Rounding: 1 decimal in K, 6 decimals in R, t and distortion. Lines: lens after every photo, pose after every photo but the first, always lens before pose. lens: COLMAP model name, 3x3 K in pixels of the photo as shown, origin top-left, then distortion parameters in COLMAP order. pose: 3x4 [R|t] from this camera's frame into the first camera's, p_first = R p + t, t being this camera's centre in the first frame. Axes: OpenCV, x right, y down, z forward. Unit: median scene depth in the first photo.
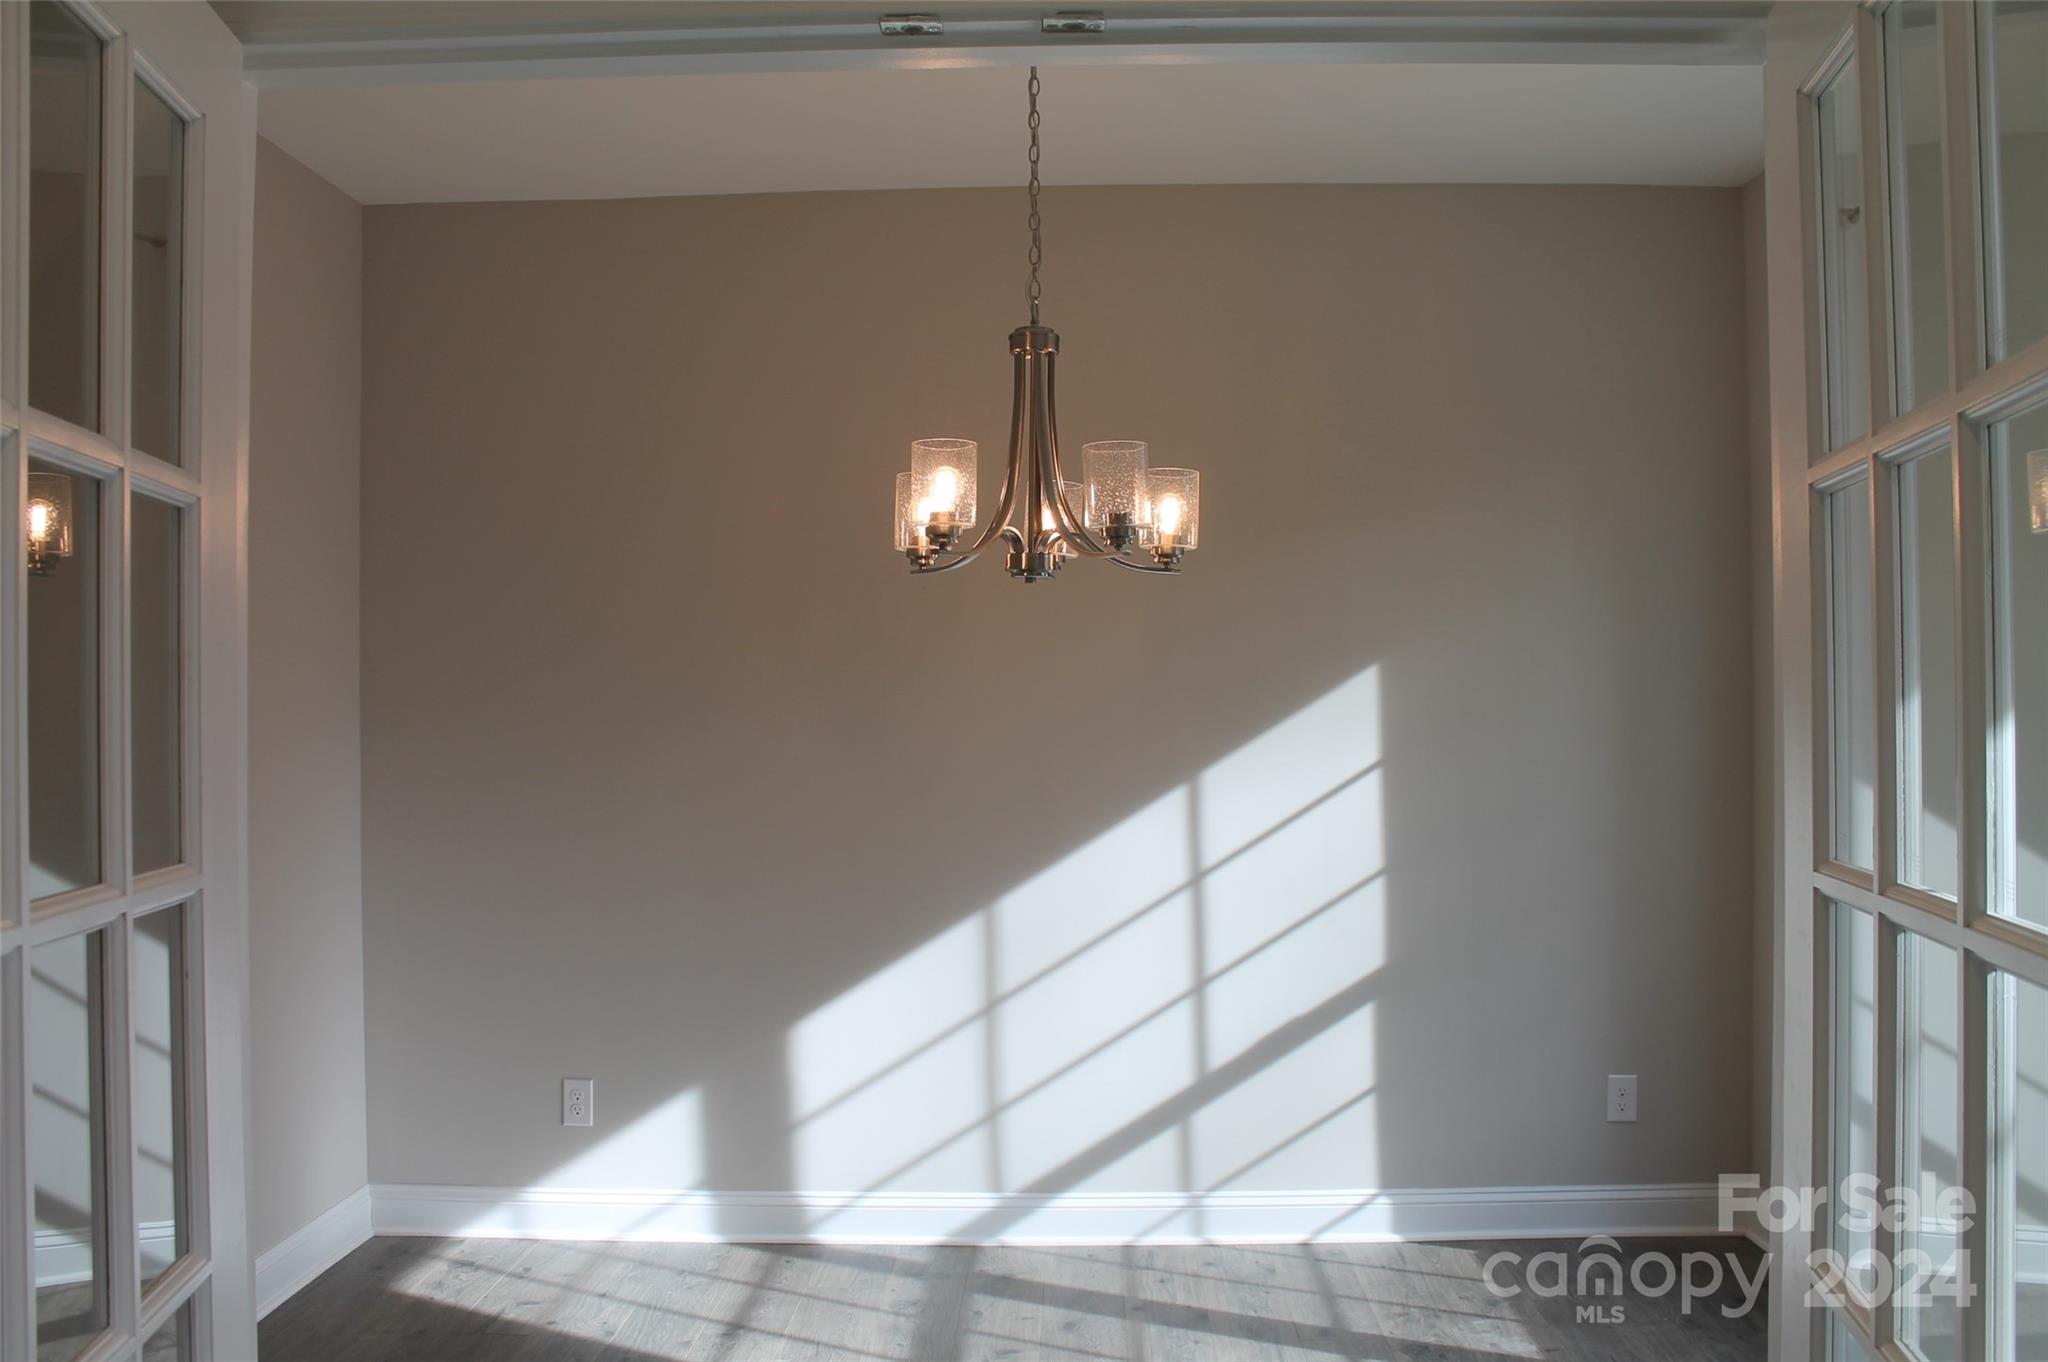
lens RADIAL K [[1835.8, 0, 1024.0], [0, 1835.8, 681.0], [0, 0, 1]] dist [-0.040178, 0.009064]
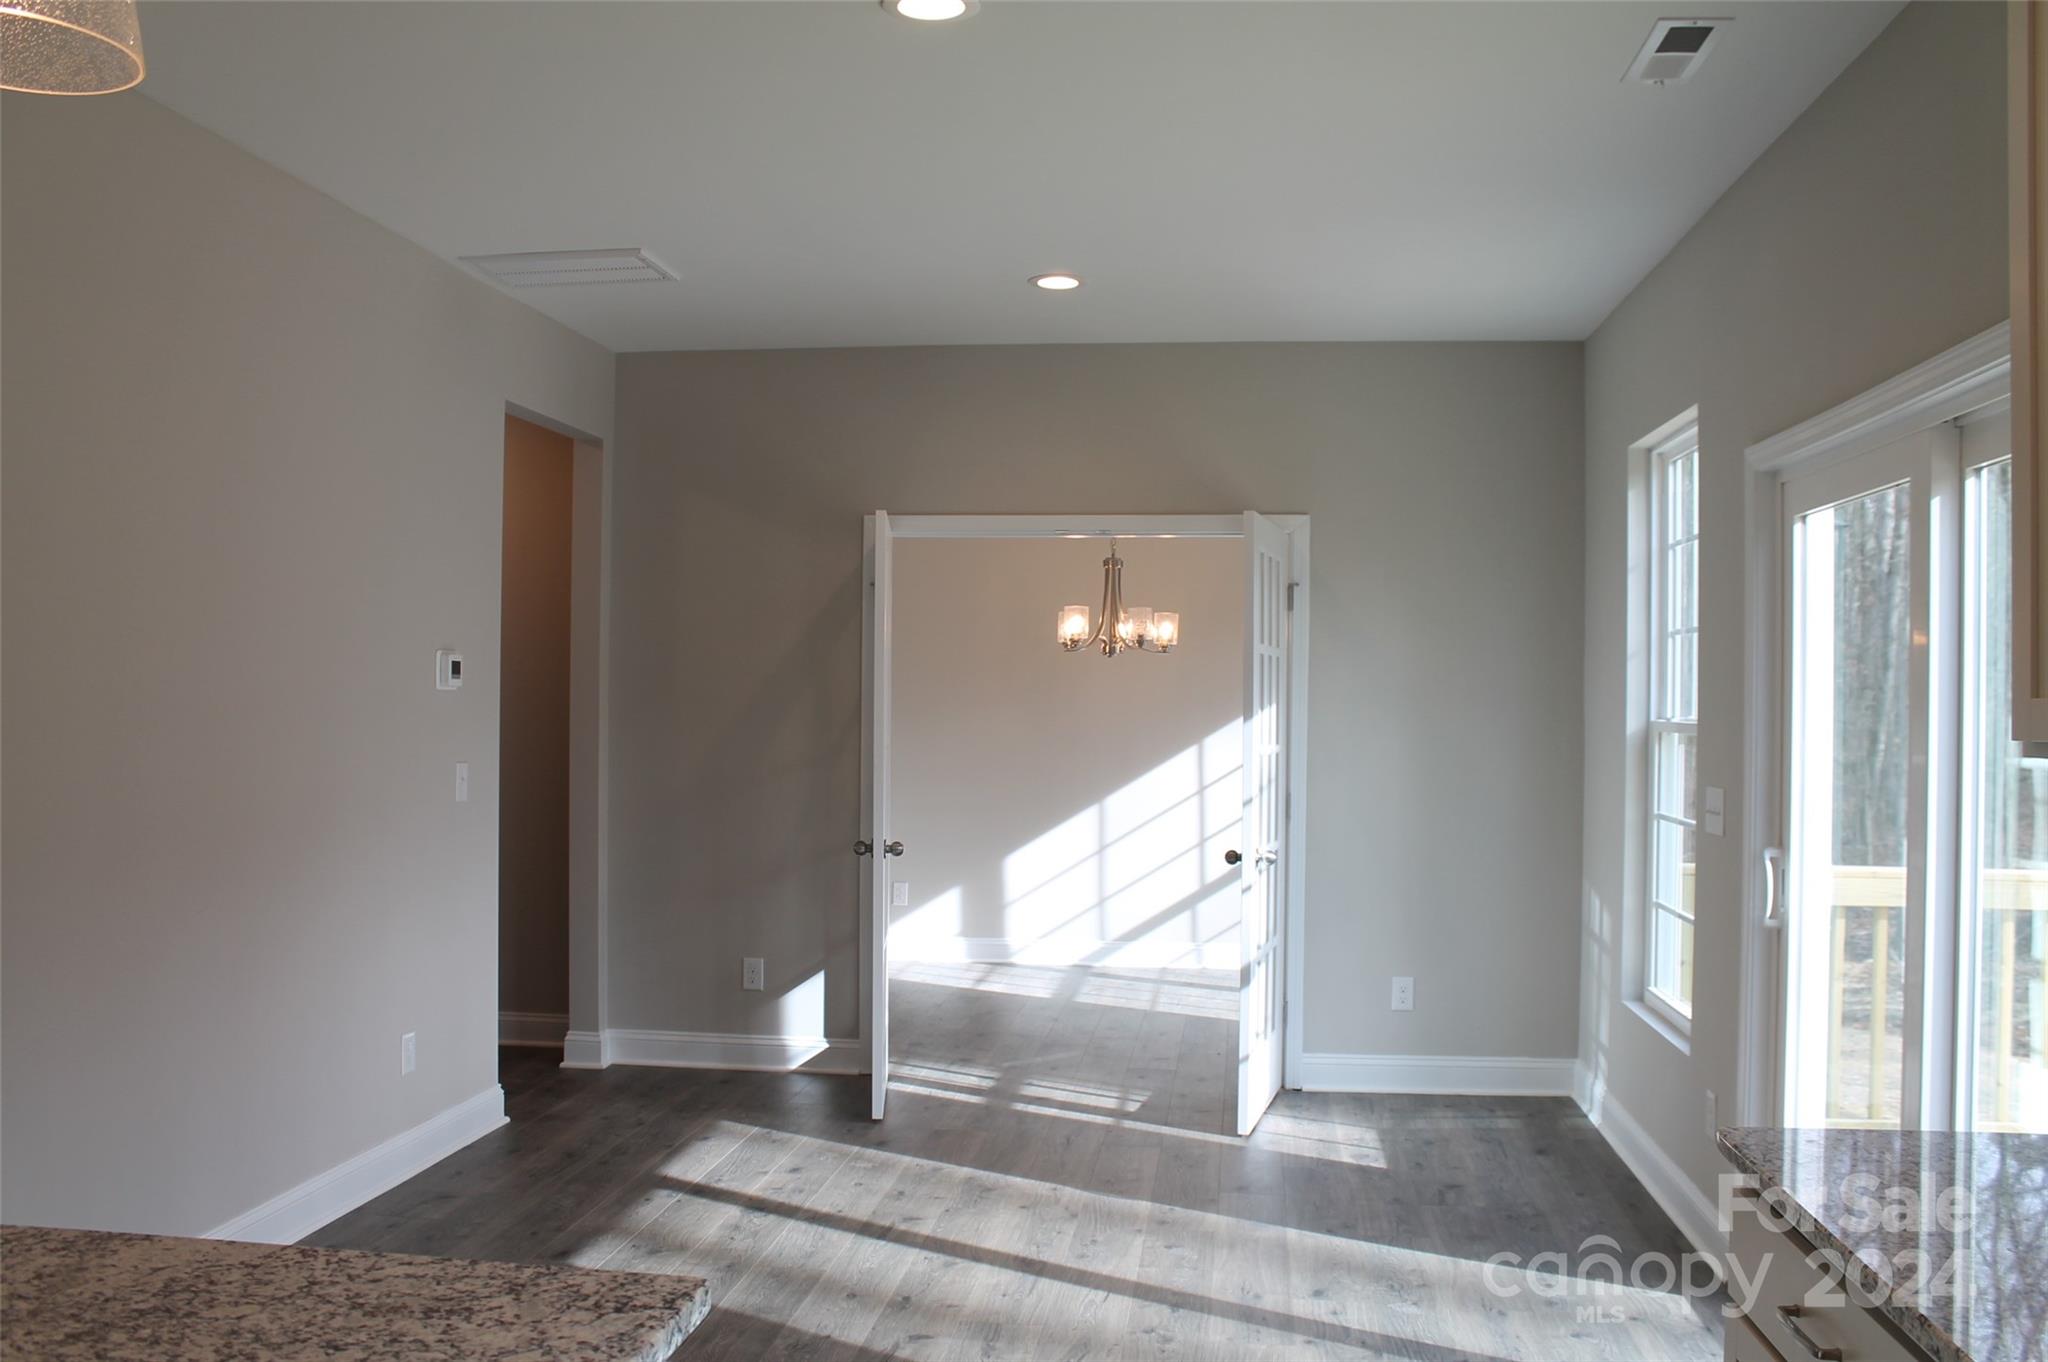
lens RADIAL K [[1835.8, 0, 1024.0], [0, 1835.8, 681.0], [0, 0, 1]] dist [-0.040178, 0.009064]
pose [[0.995310, 0.020878, -0.094453, 0.089093], [-0.020229, 0.999765, 0.007830, -0.027190], [0.094594, -0.005882, 0.995499, -1.093182]]
